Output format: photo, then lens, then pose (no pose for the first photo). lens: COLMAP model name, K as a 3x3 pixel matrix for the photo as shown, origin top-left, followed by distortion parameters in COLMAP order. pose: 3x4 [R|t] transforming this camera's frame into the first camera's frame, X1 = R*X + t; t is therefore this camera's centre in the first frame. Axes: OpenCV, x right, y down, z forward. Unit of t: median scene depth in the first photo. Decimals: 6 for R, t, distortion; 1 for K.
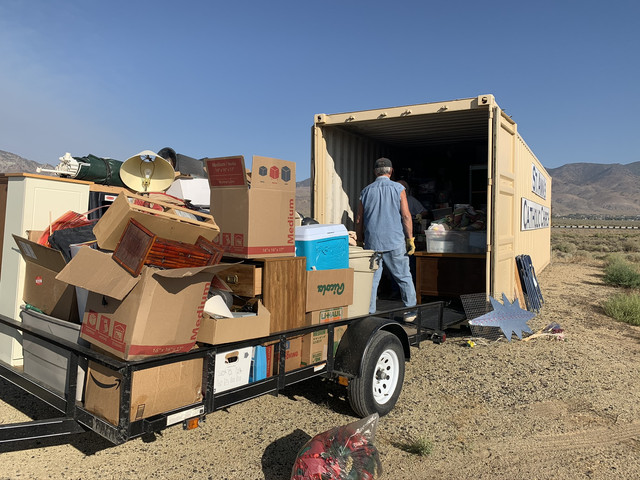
lens RADIAL K [[487.7, 0, 320.0], [0, 487.7, 240.0], [0, 0, 1]] dist [-0.001552, -0.002161]
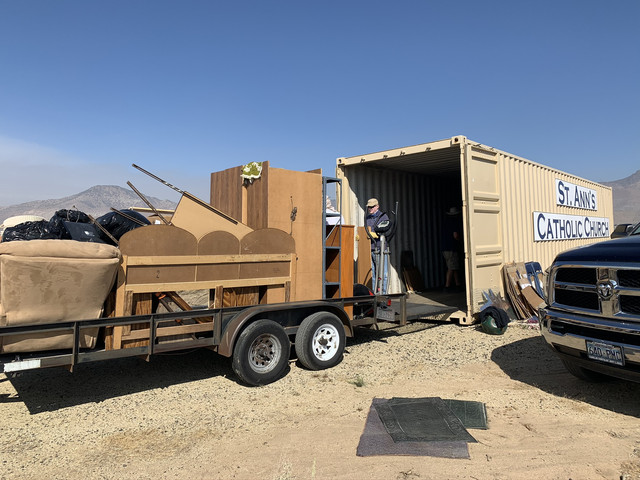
lens RADIAL K [[480.8, 0, 320.0], [0, 480.8, 240.0], [0, 0, 1]] dist [0.057566, -0.001663]
pose [[0.977311, -0.040473, -0.207908, 0.212861], [0.031804, 0.998486, -0.044872, 0.018362], [0.209410, 0.037241, 0.977119, -0.272353]]
